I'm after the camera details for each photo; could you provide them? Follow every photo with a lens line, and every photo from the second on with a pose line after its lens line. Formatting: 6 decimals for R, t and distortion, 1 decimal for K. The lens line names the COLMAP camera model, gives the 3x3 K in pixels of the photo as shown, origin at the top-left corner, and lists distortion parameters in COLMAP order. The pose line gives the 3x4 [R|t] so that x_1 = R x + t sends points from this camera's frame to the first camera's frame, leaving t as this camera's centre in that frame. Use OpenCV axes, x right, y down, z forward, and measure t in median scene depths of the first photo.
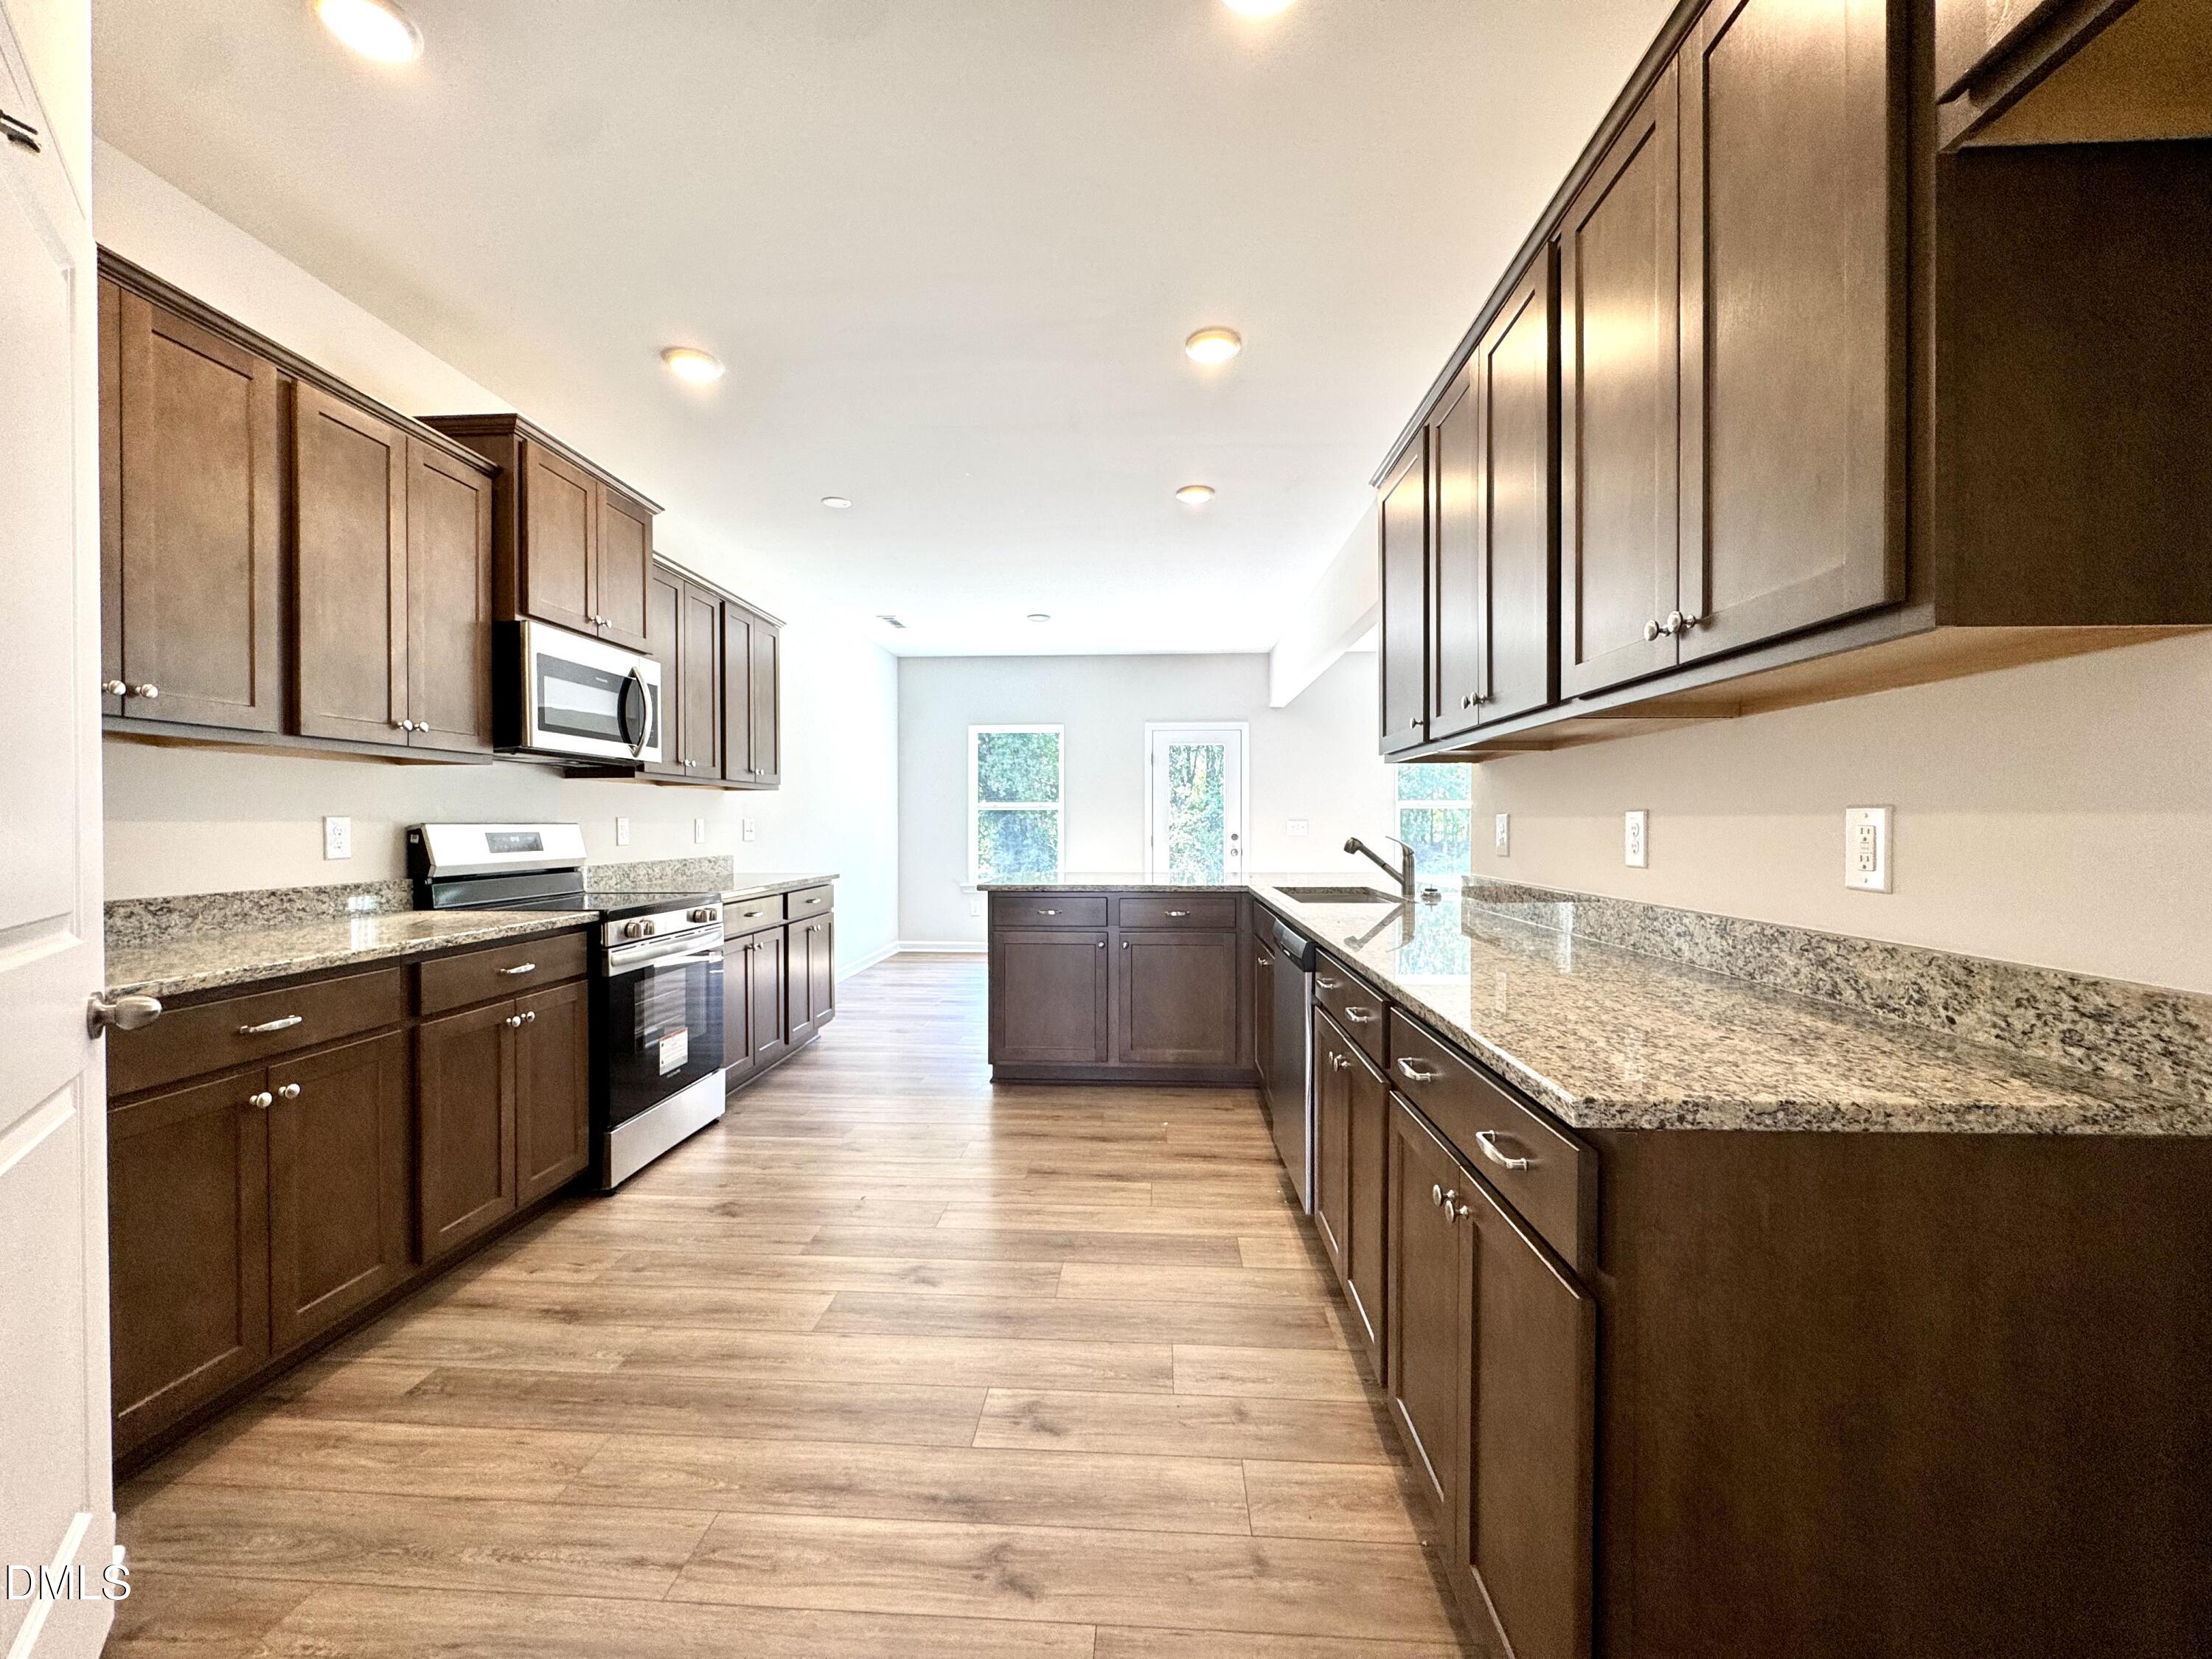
lens RADIAL K [[883.1, 0, 1104.0], [0, 883.1, 832.0], [0, 0, 1]] dist [-0.002877, -0.000499]
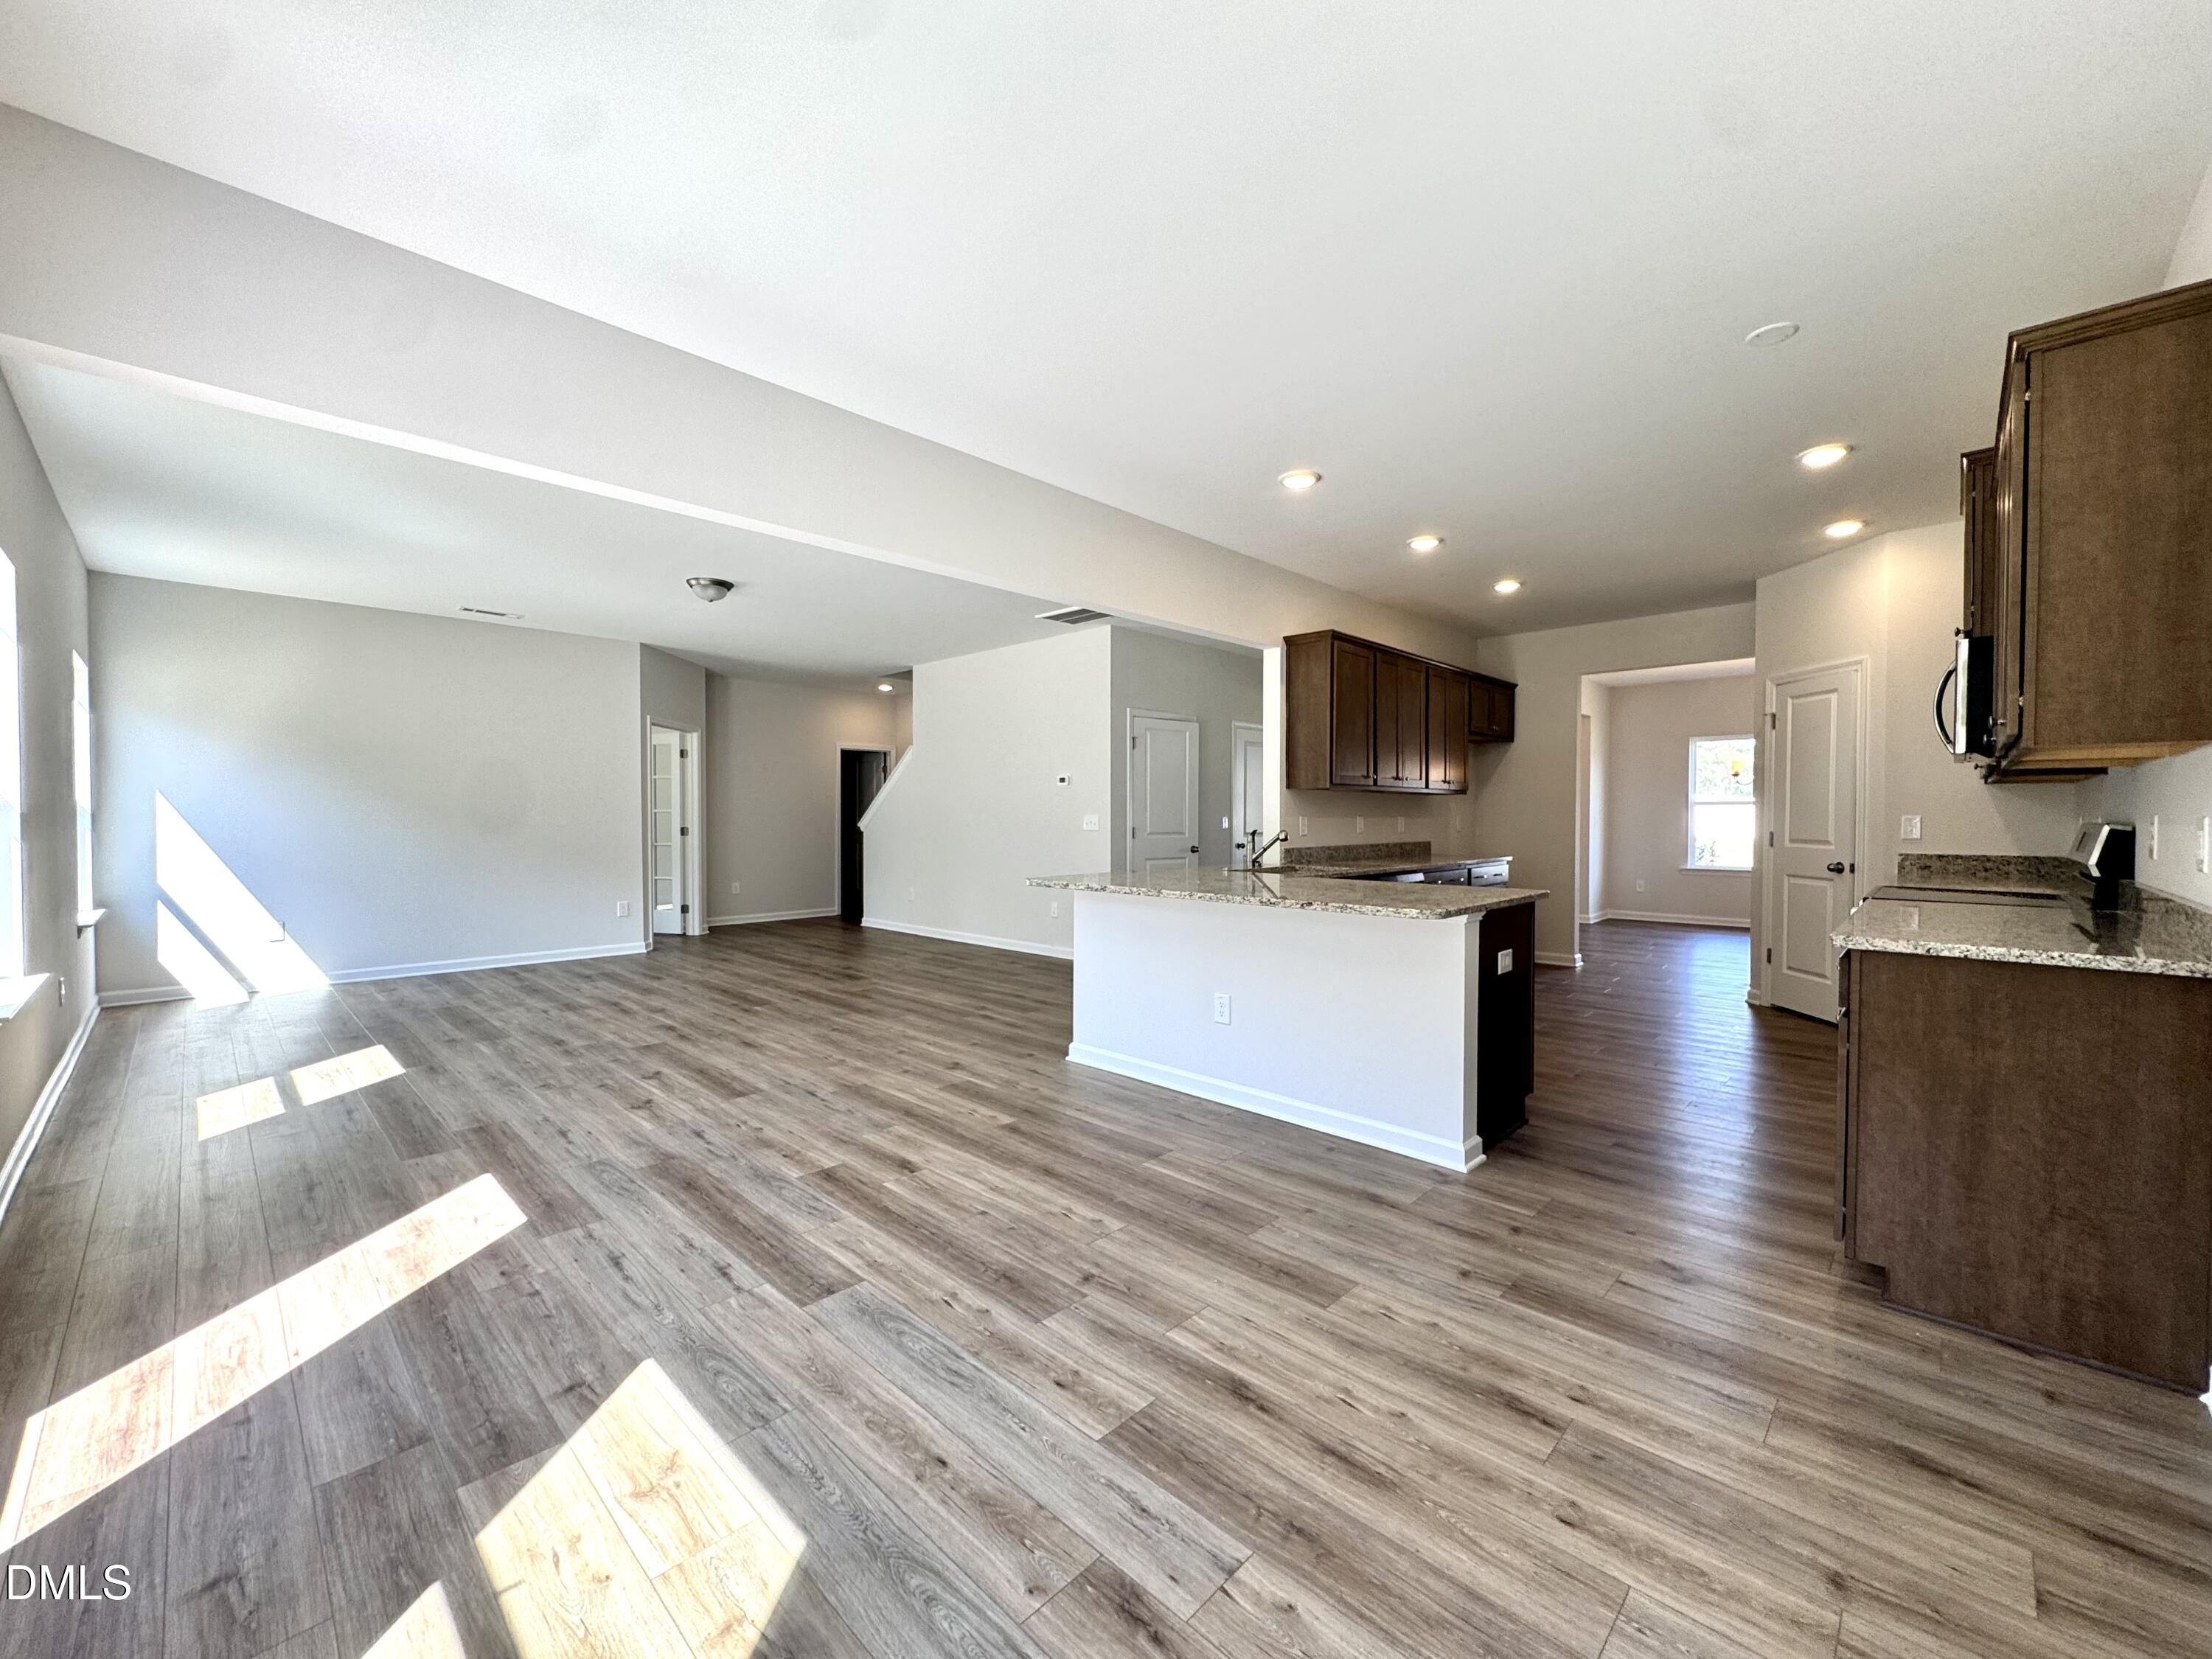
lens RADIAL K [[883.1, 0, 1107.7], [0, 883.1, 832.1], [0, 0, 1]] dist [-0.002877, -0.000499]
pose [[-0.757647, -0.008858, 0.652605, -0.794119], [0.003456, 0.999839, 0.017584, -0.039454], [-0.652656, 0.015578, -0.757494, 1.998029]]
